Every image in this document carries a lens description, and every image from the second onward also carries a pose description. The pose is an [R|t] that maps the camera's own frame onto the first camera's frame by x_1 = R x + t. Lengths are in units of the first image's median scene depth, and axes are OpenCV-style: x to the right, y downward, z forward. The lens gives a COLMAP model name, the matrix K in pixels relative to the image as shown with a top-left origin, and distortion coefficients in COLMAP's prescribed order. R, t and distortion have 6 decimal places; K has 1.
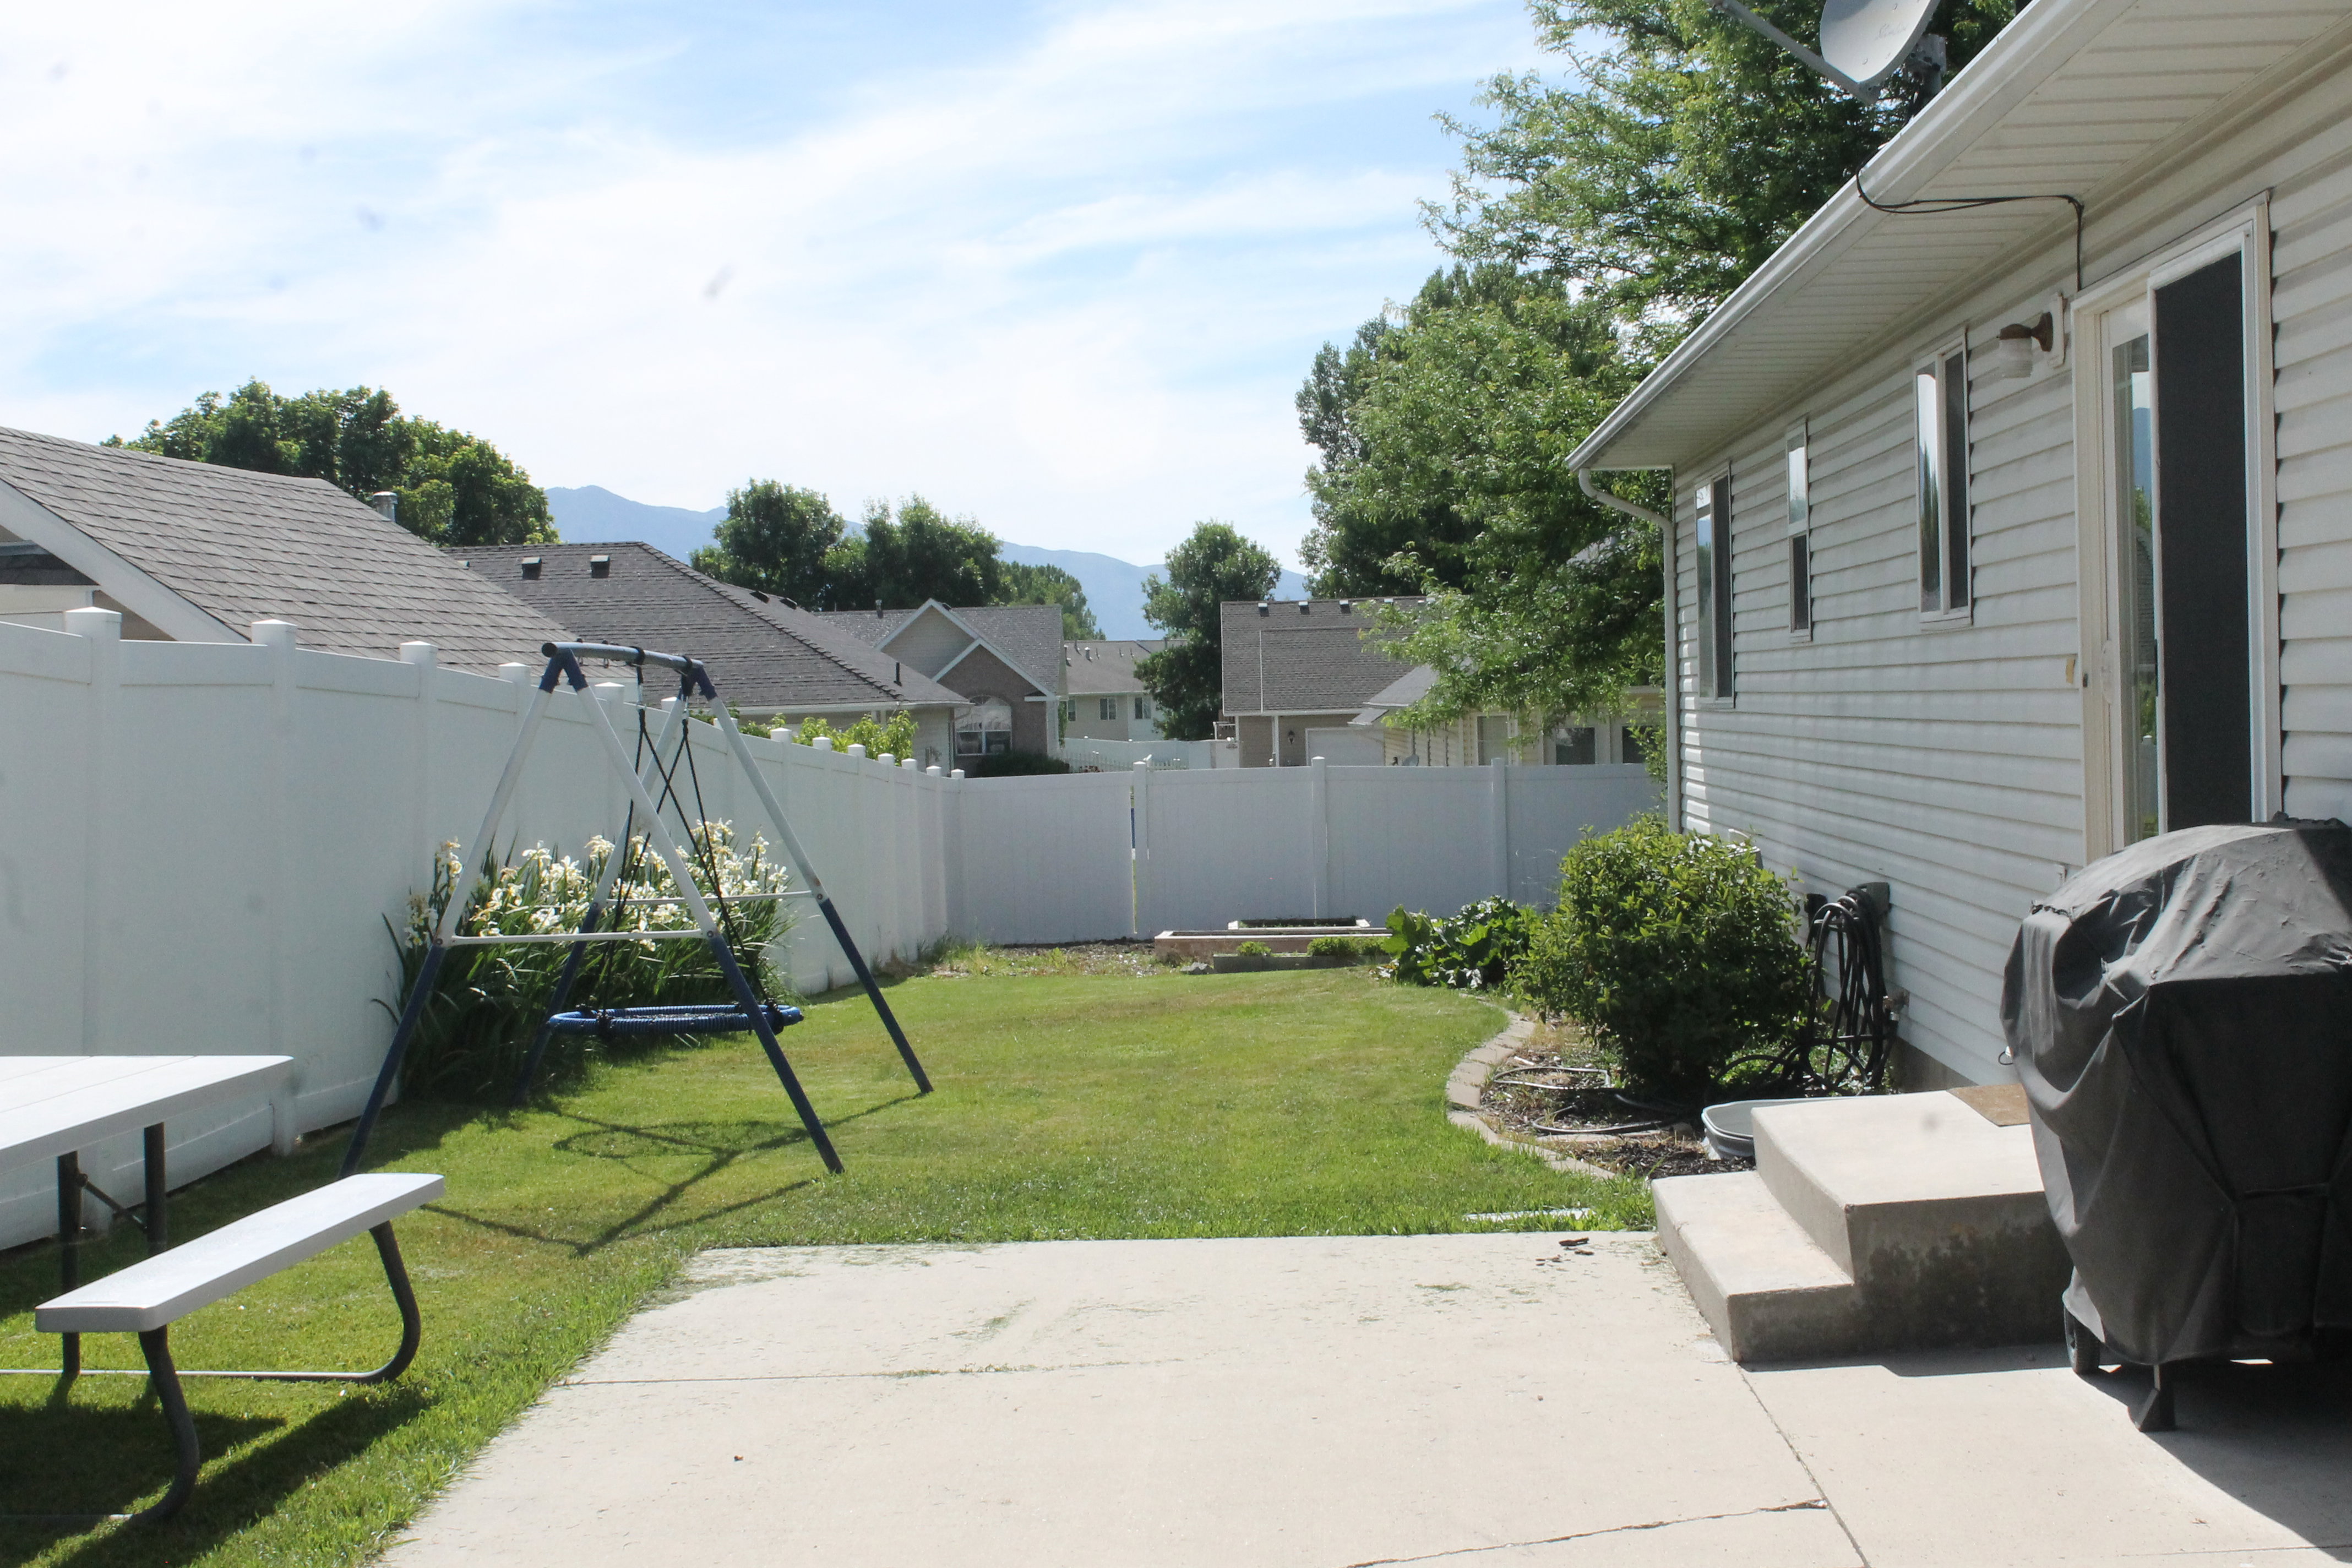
lens RADIAL K [[3287.2, 0, 1184.9], [0, 3287.2, 787.3], [0, 0, 1]] dist [0.035772, 0.000000]
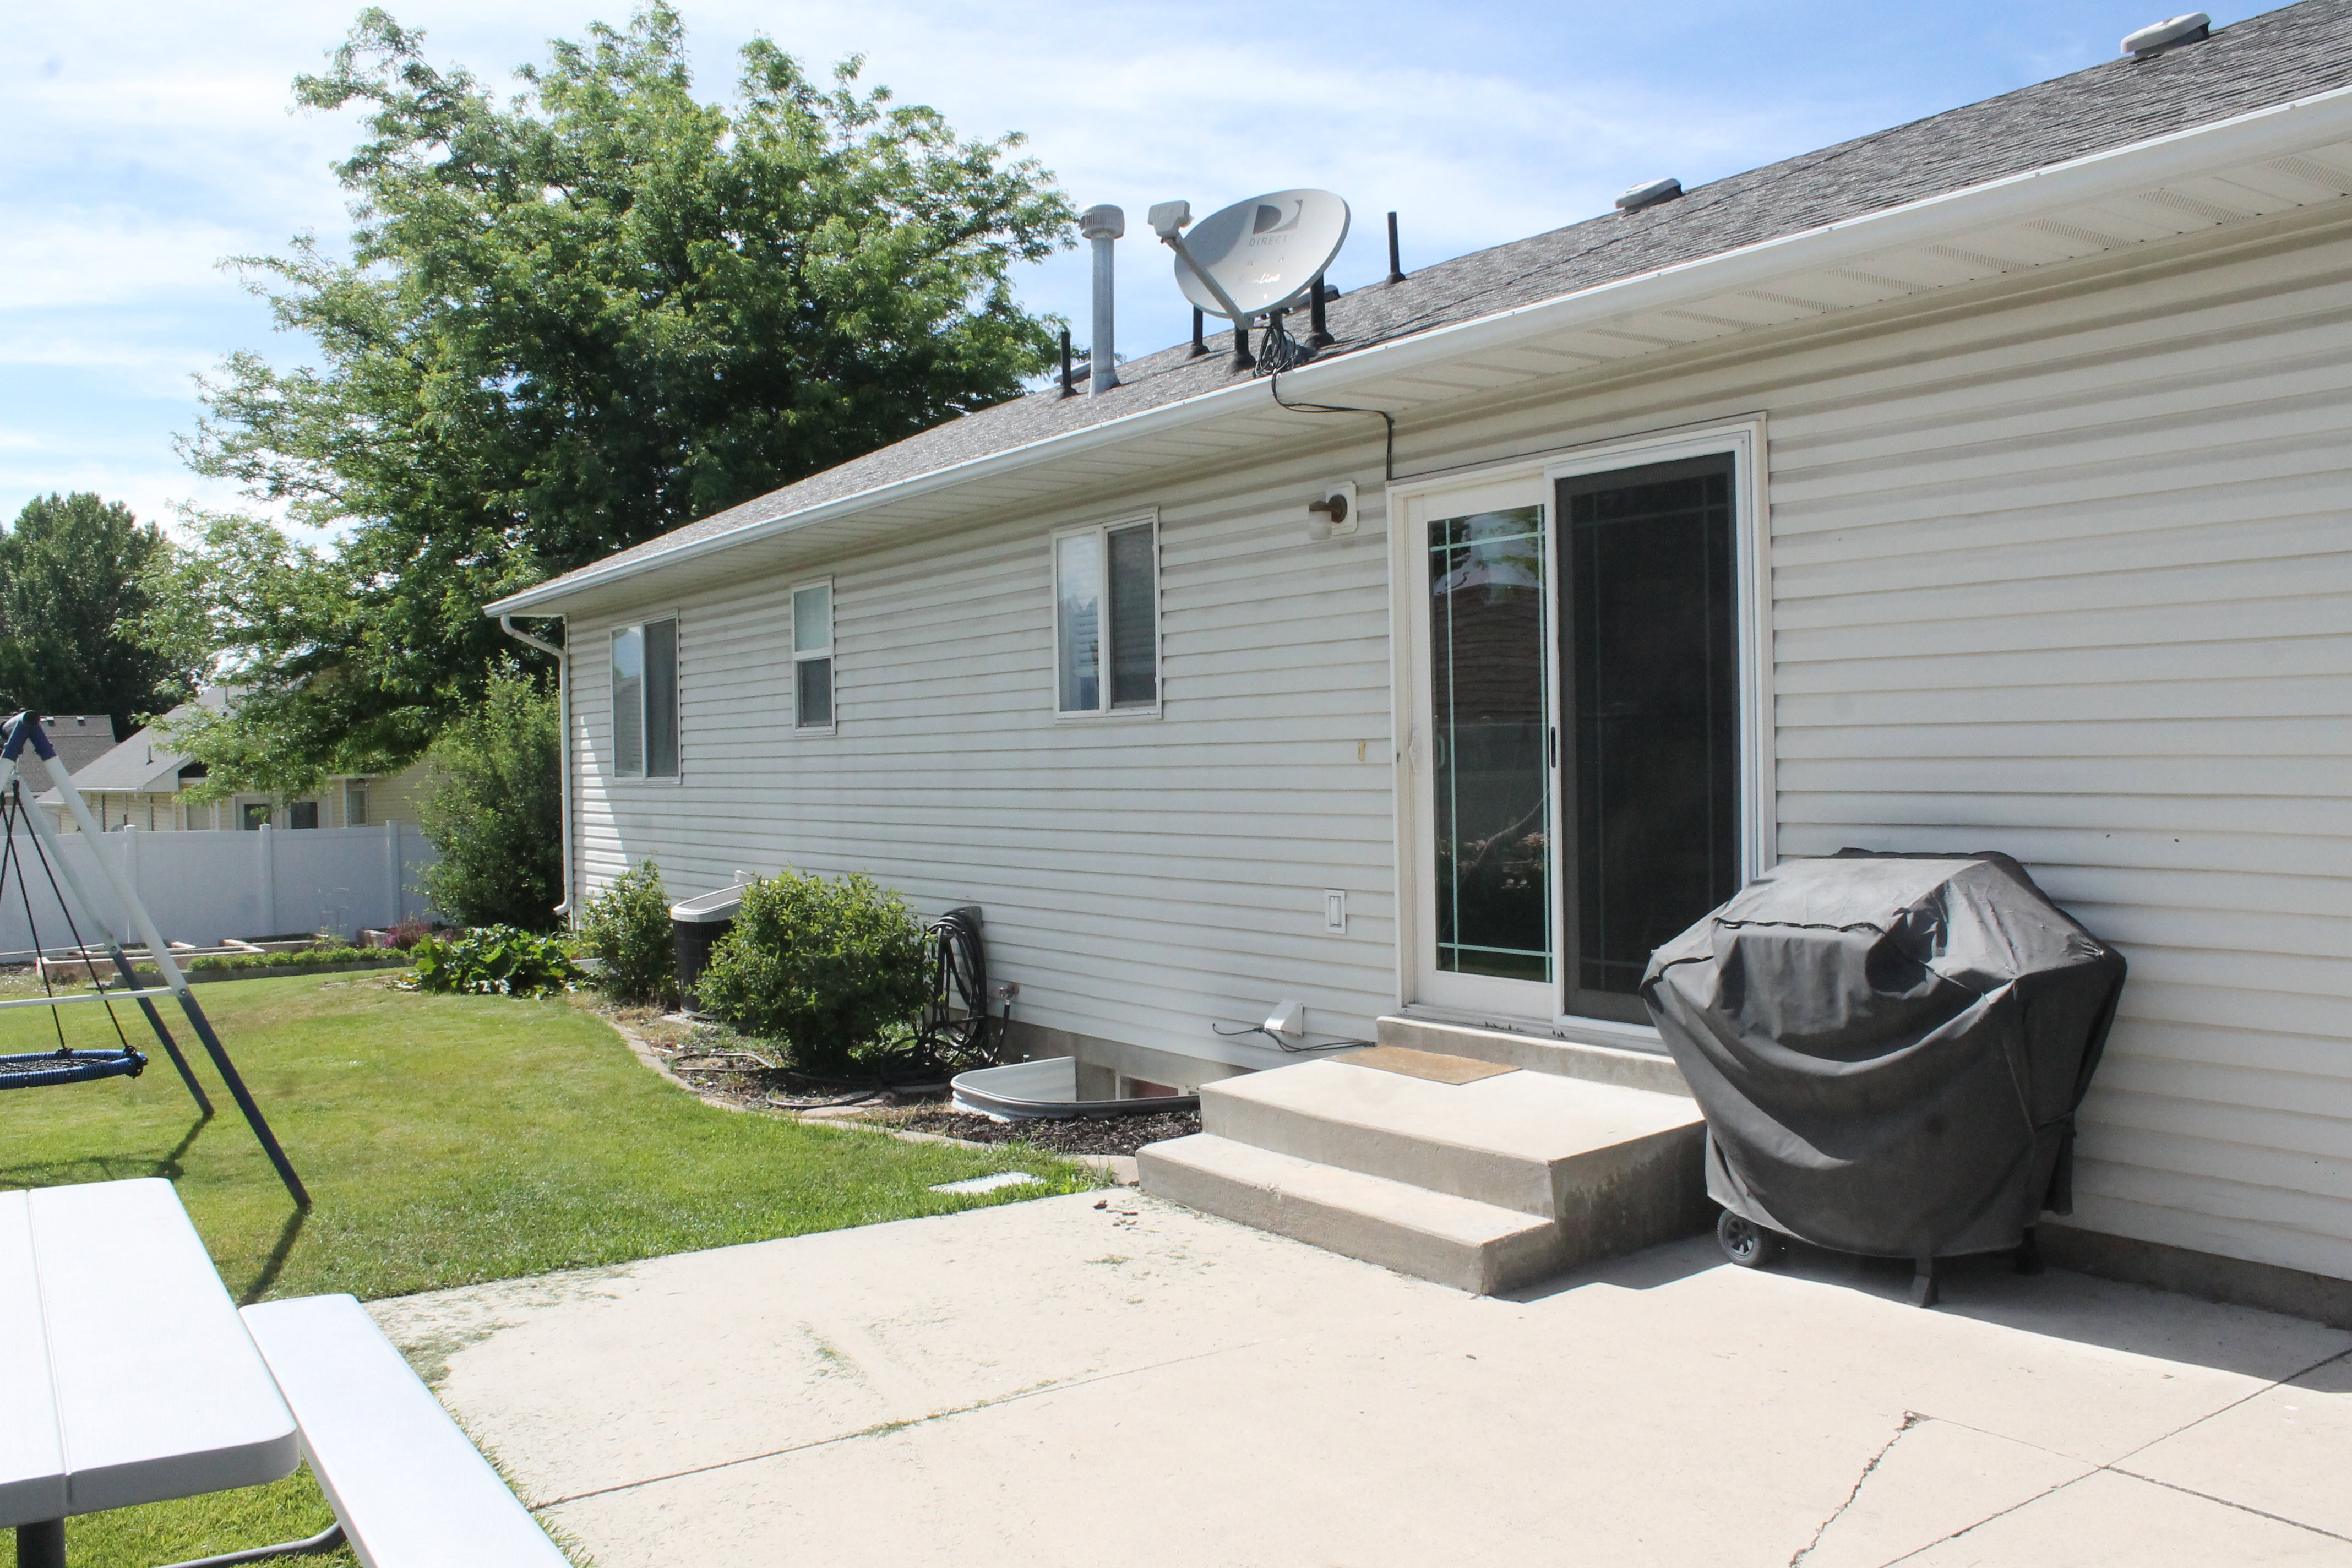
lens RADIAL K [[1983.6, 0, 1190.3], [0, 1983.6, 807.2], [0, 0, 1]] dist [-0.107831, 0.059618]
pose [[0.810598, -0.006545, 0.585567, -0.150959], [0.015670, 0.999822, -0.010517, -0.002084], [-0.585394, 0.017701, 0.810556, 0.191651]]
